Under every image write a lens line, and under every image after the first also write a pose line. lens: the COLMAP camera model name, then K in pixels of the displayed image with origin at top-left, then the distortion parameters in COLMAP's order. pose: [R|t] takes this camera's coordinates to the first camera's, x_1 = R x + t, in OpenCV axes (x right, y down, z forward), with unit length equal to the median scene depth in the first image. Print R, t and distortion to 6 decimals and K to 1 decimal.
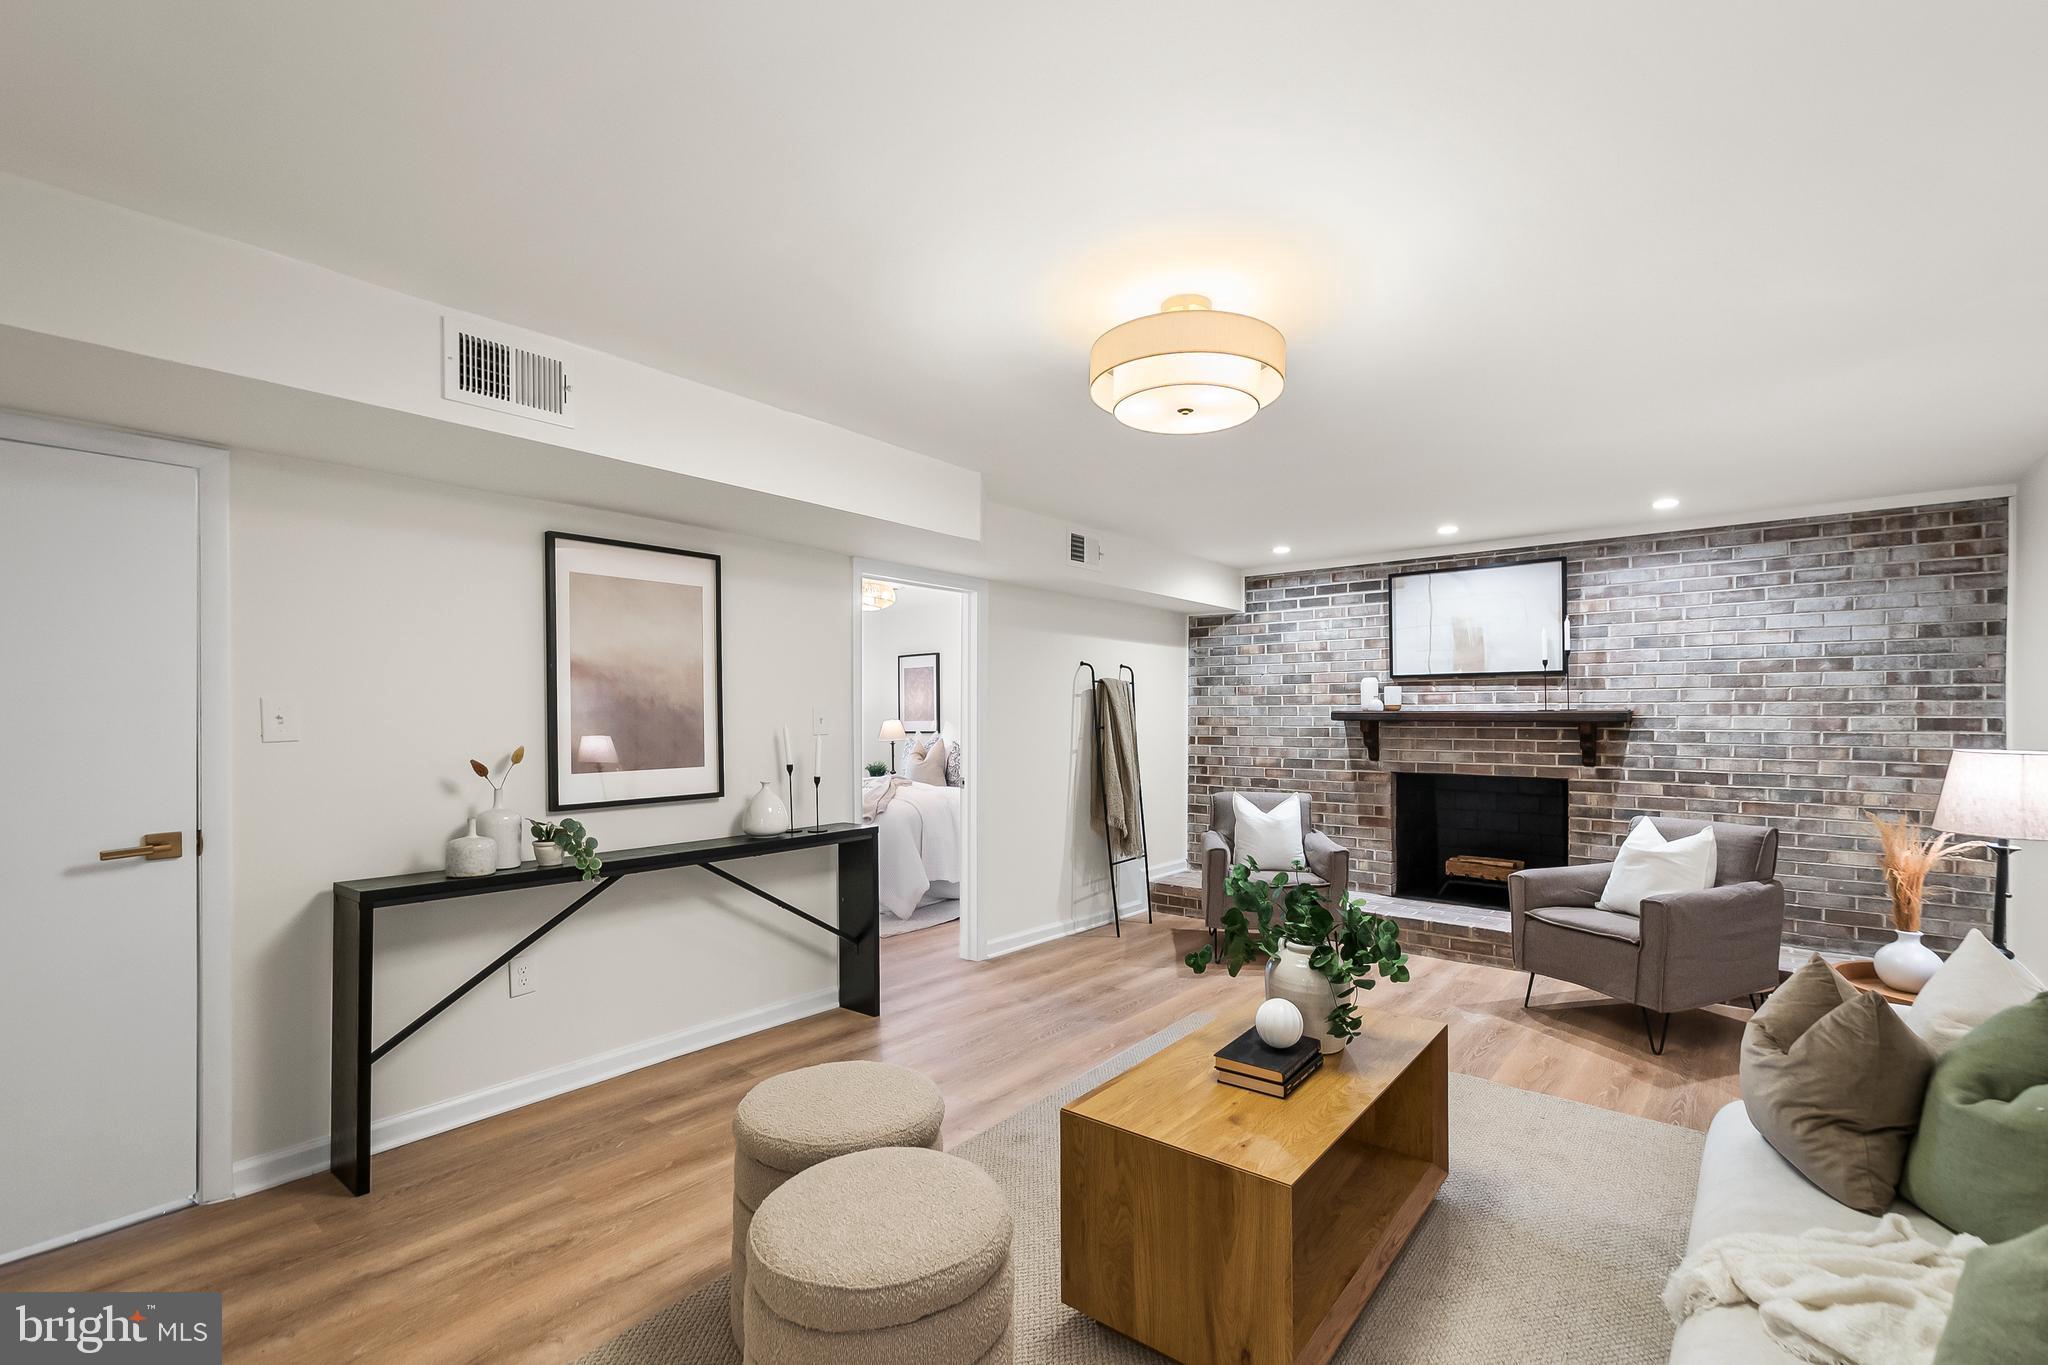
lens RADIAL K [[889.0, 0, 1040.1], [0, 889.0, 717.0], [0, 0, 1]] dist [0.004428, -0.000205]
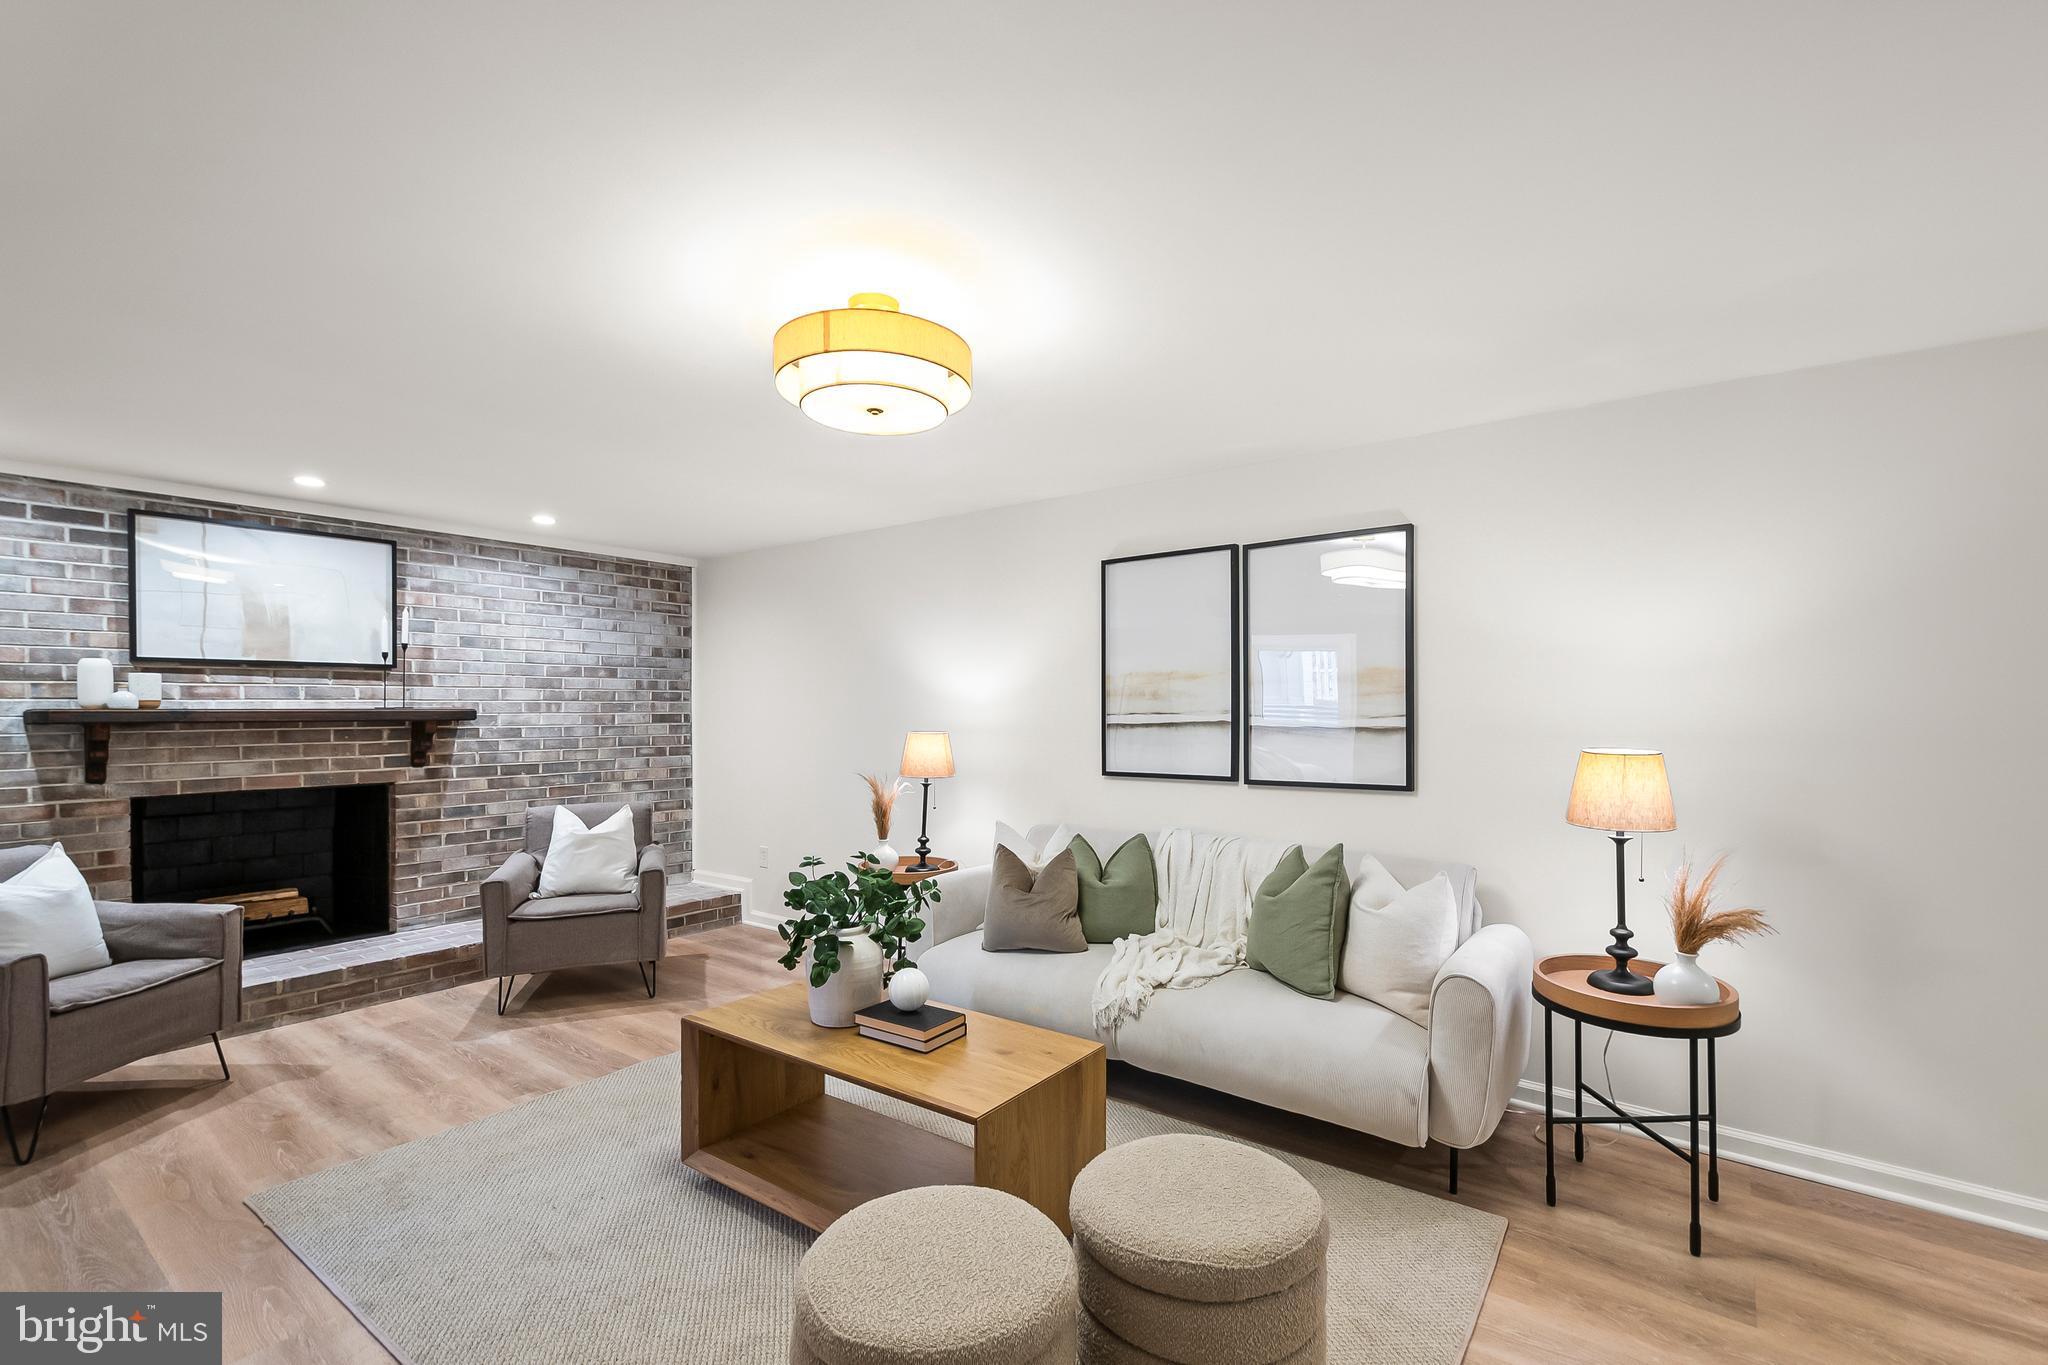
lens RADIAL K [[894.8, 0, 1046.5], [0, 894.8, 726.8], [0, 0, 1]] dist [-0.000945, -0.000621]
pose [[-0.040466, -0.021881, 0.998941, -0.367437], [0.003385, 0.999751, 0.022036, -0.006356], [-0.999175, 0.004273, -0.040382, 0.369061]]
